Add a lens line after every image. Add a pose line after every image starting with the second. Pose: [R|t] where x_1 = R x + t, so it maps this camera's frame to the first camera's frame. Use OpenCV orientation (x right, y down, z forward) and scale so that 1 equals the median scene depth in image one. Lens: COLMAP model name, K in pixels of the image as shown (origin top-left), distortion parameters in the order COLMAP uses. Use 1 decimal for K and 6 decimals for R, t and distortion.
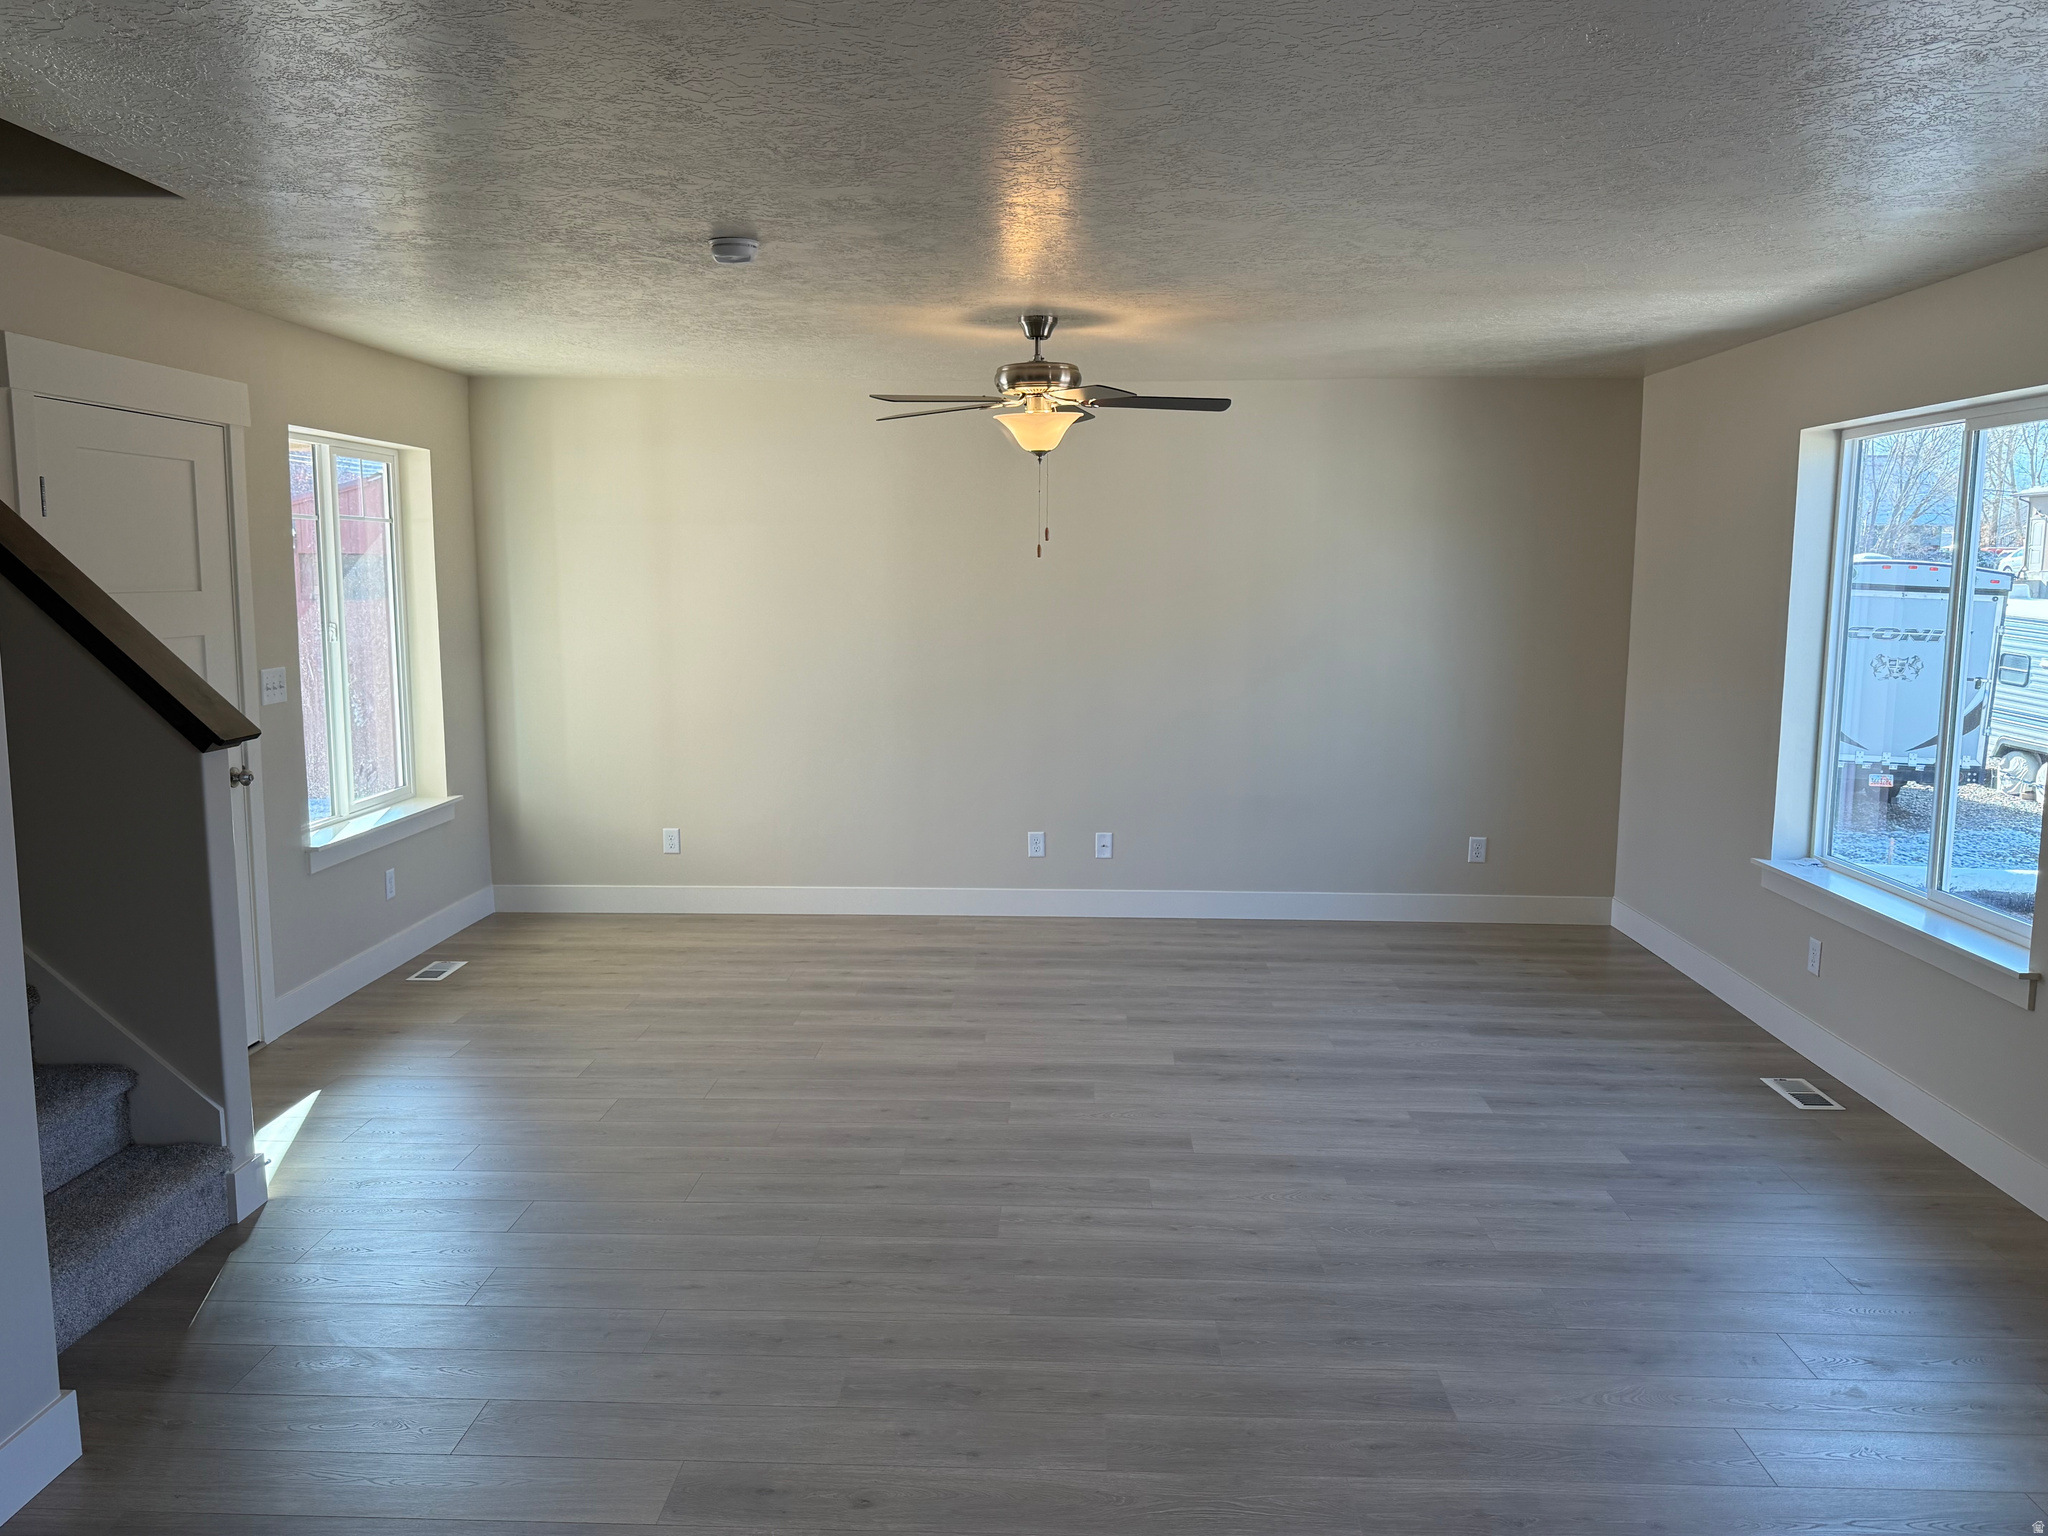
lens RADIAL K [[1545.8, 0, 1024.0], [0, 1545.8, 768.0], [0, 0, 1]] dist [-0.050046, -0.001824]
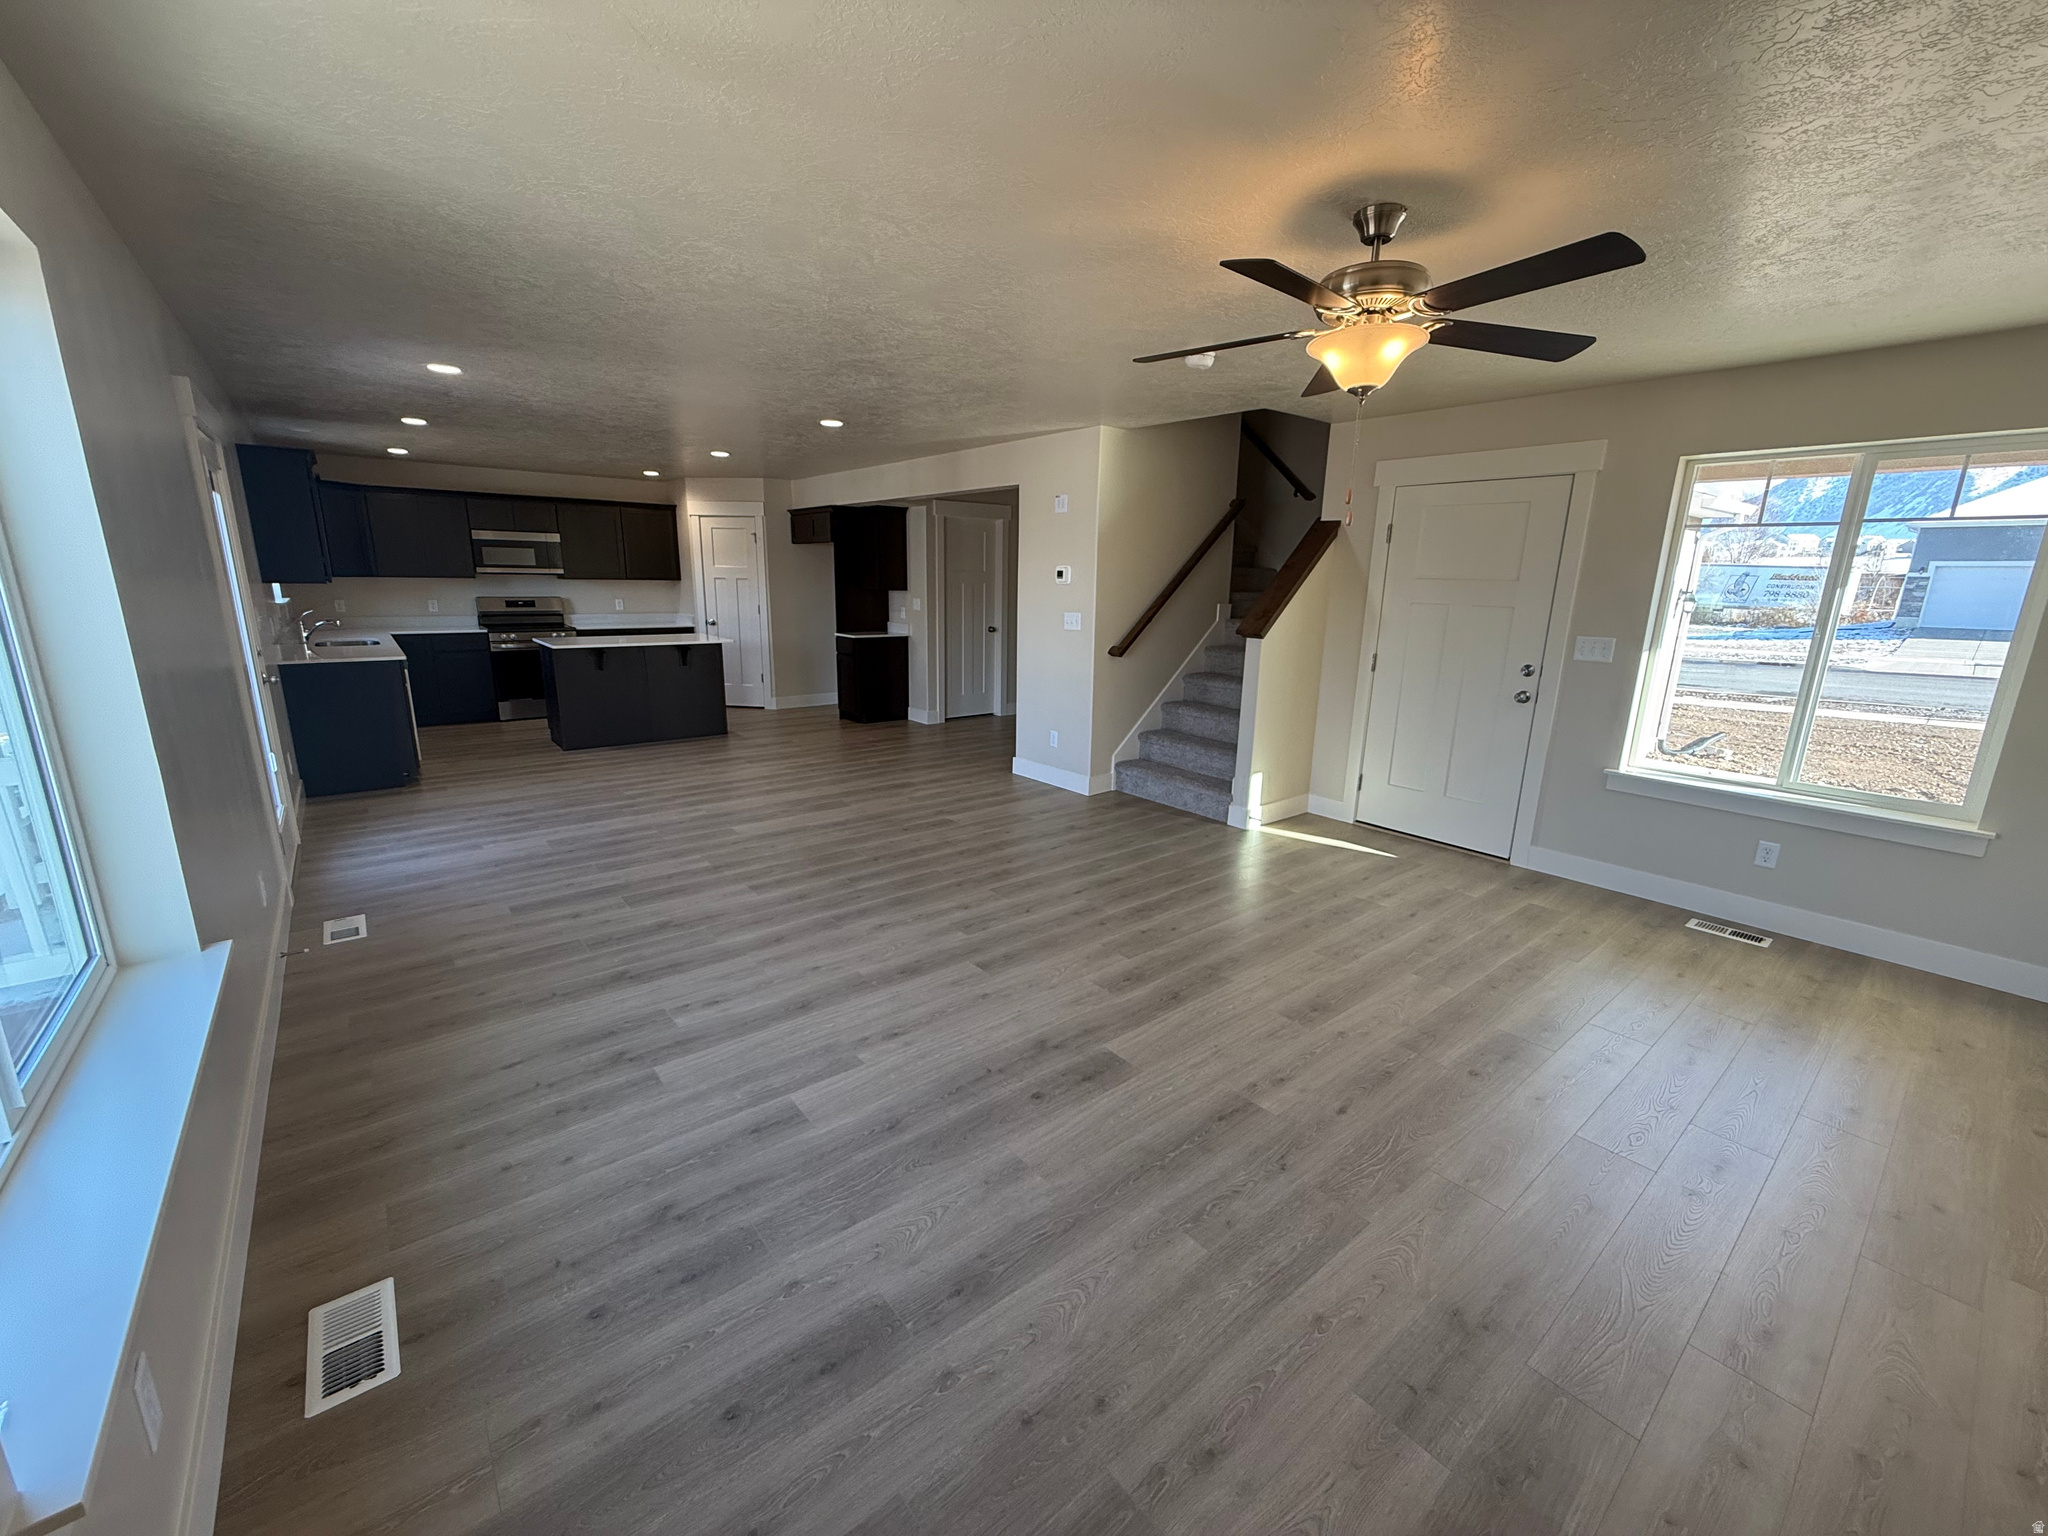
lens RADIAL K [[821.0, 0, 1024.0], [0, 821.0, 768.0], [0, 0, 1]] dist [-0.000086, 0.000023]
pose [[-0.754802, 0.142229, -0.640347, 0.489207], [-0.099474, 0.940100, 0.326061, -0.163544], [0.648366, 0.309810, -0.695442, 1.366290]]
